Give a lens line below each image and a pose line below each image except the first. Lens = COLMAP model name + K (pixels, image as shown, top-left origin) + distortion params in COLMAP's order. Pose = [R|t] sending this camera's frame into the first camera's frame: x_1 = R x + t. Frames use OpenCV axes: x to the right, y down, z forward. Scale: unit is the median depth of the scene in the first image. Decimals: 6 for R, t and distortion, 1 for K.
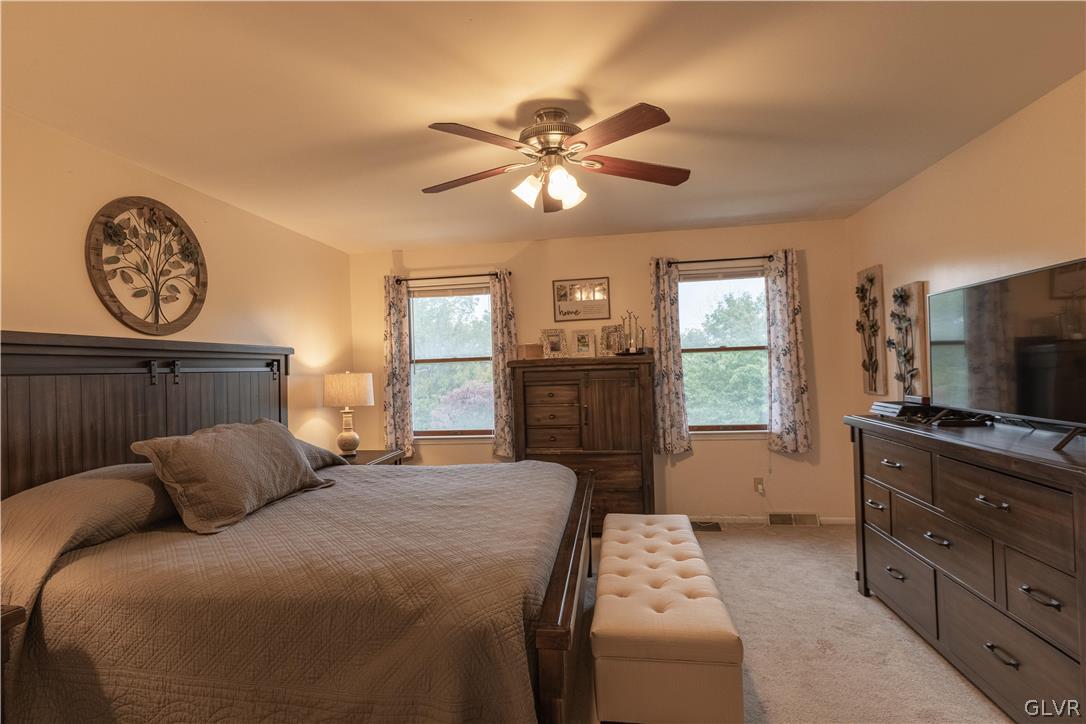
lens RADIAL K [[536.1, 0, 535.6], [0, 536.1, 361.9], [0, 0, 1]] dist [0.000126, 0.001306]
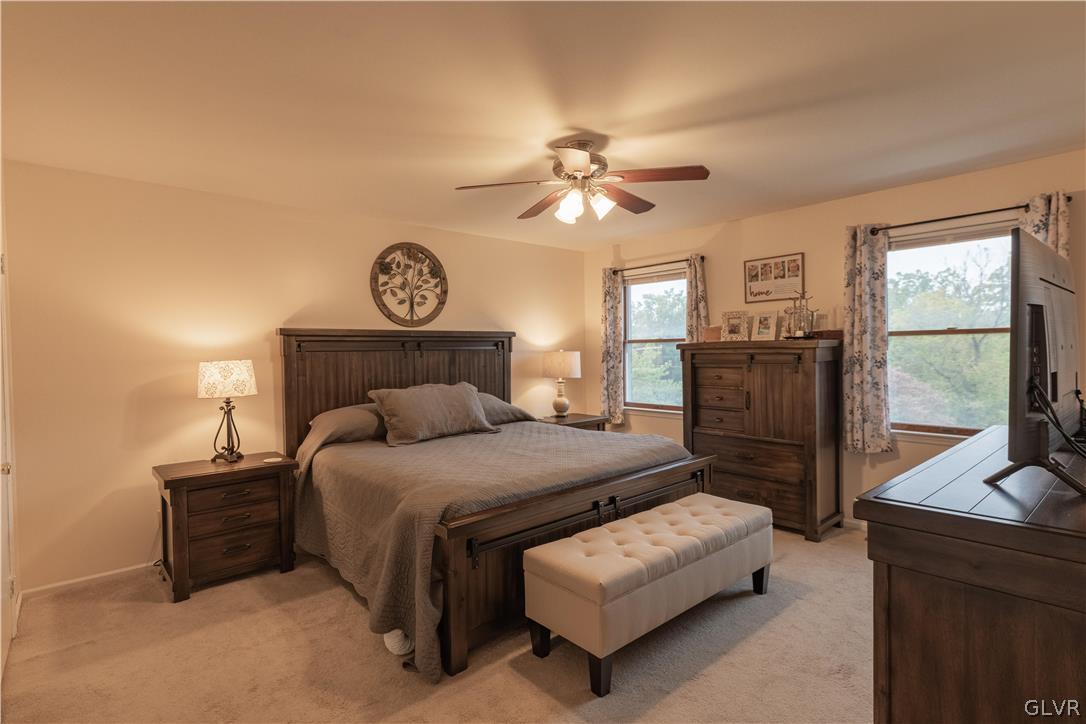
lens RADIAL K [[536.1, 0, 535.7], [0, 536.1, 360.6], [0, 0, 1]] dist [0.000126, 0.001306]
pose [[0.765029, 0.035039, -0.643042, 0.409931], [-0.002627, 0.998680, 0.051291, -0.021089], [0.643991, -0.037550, 0.764111, -0.001278]]
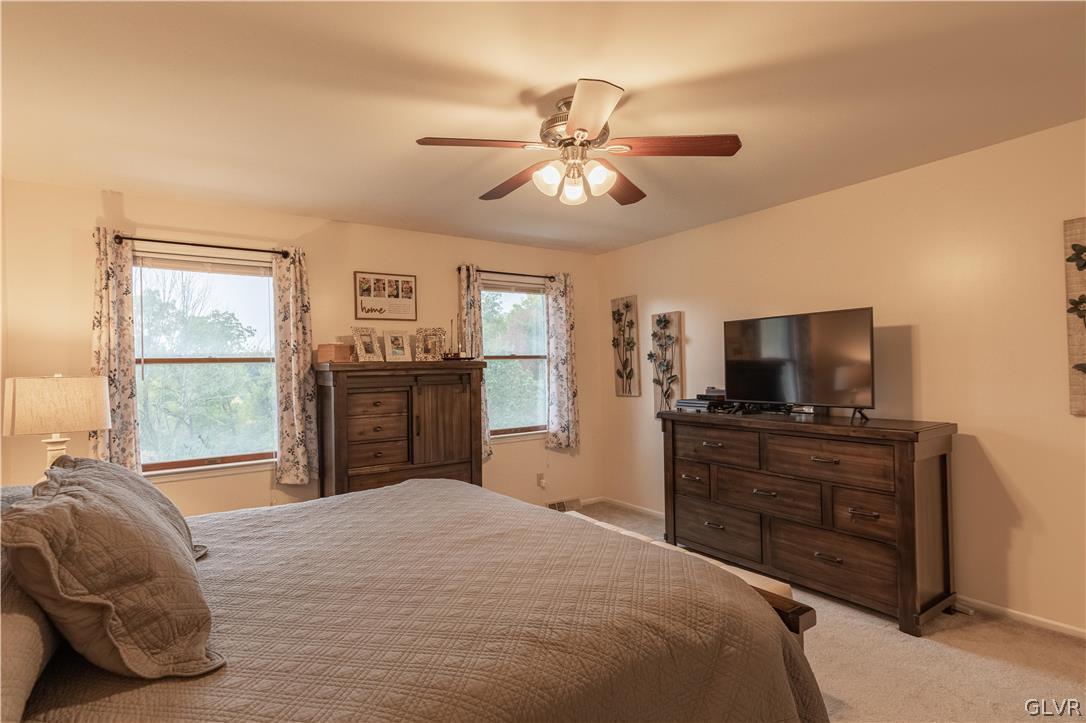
lens RADIAL K [[536.1, 0, 533.8], [0, 536.1, 360.8], [0, 0, 1]] dist [0.000126, 0.001306]
pose [[0.734807, 0.027056, 0.677737, -0.364241], [-0.011802, 0.999563, -0.027107, 0.012637], [-0.678174, 0.011920, 0.734805, 0.191972]]
